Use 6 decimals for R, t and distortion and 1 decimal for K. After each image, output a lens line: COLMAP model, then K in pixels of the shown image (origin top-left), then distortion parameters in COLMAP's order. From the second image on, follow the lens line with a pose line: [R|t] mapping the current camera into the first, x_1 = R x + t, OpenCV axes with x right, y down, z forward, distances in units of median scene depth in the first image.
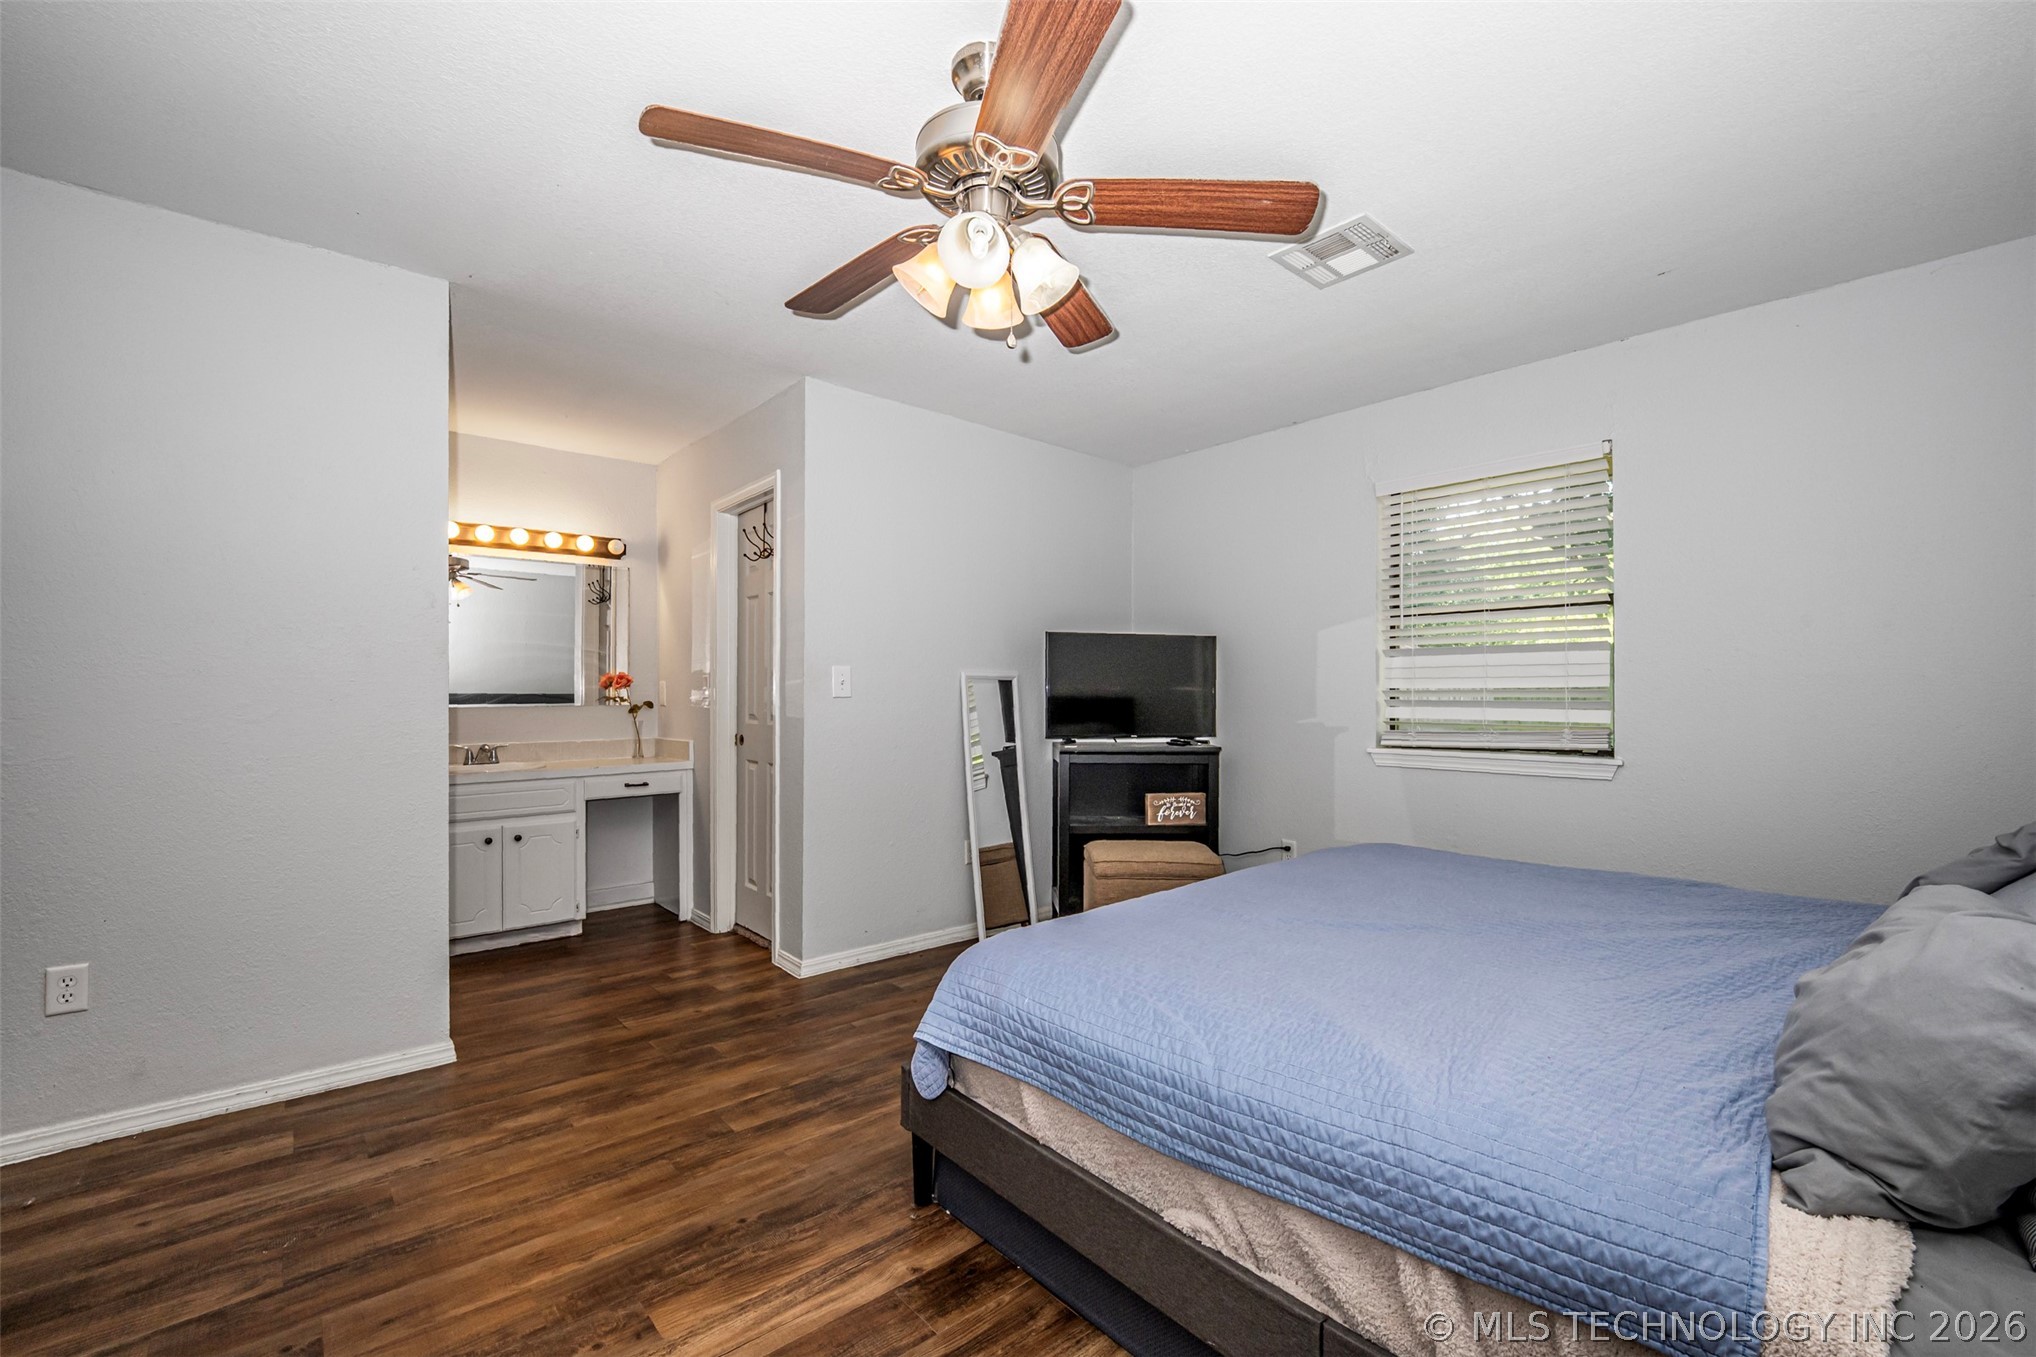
lens RADIAL K [[869.3, 0, 1018.3], [0, 869.3, 694.9], [0, 0, 1]] dist [-0.000209, -0.000253]
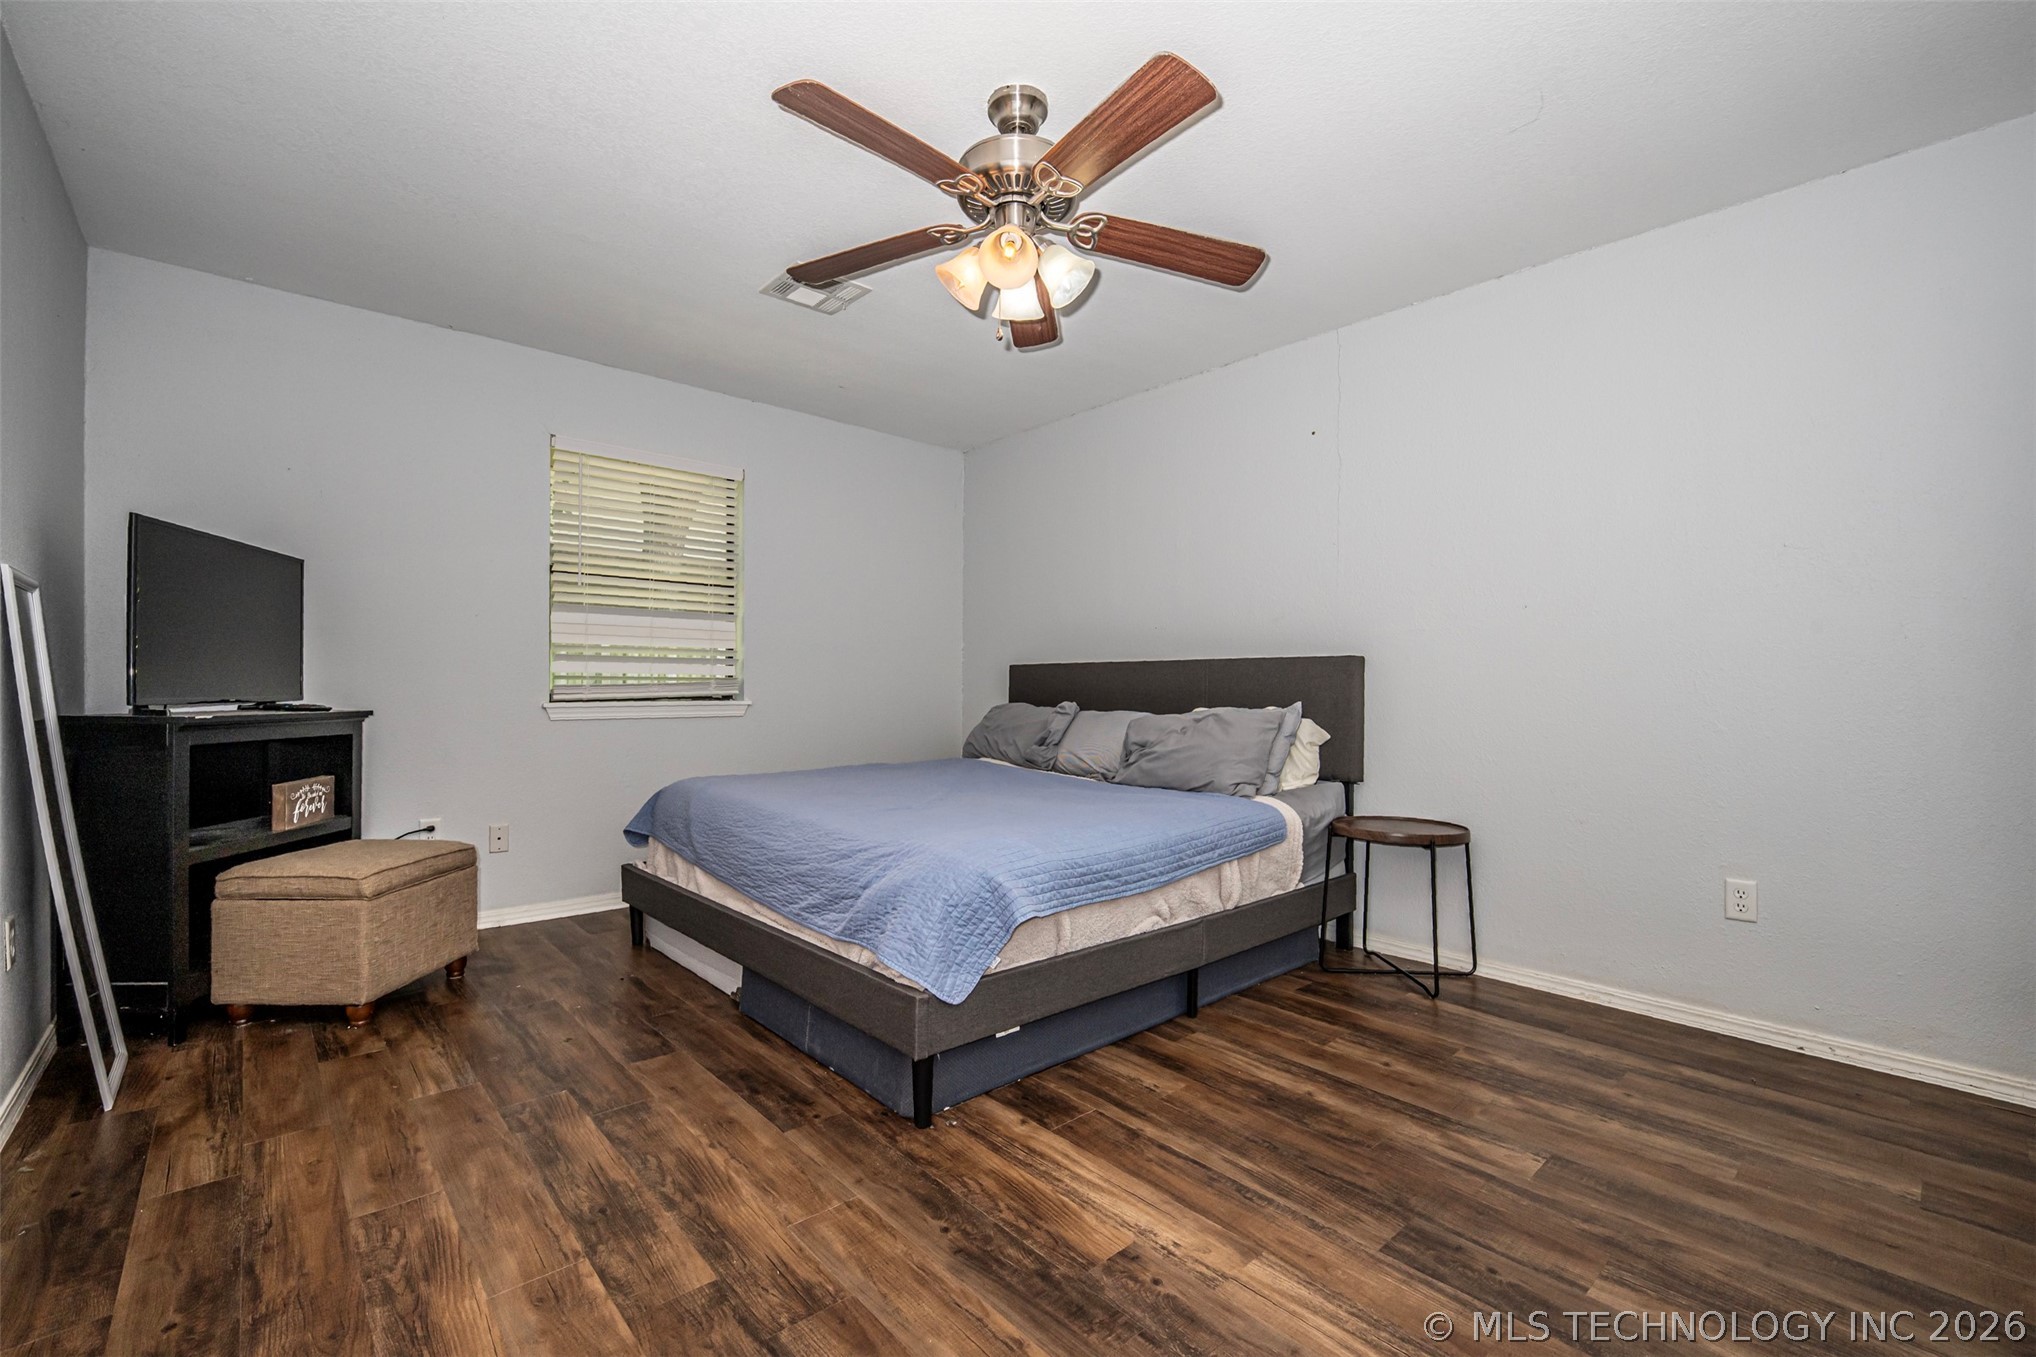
lens RADIAL K [[858.8, 0, 1018.0], [0, 858.8, 678.5], [0, 0, 1]] dist [-0.000149, -0.000103]
pose [[-0.013990, 0.003457, 0.999896, -1.193582], [-0.000957, 0.999994, -0.003471, 0.073614], [-0.999902, -0.001005, -0.013986, 0.972229]]
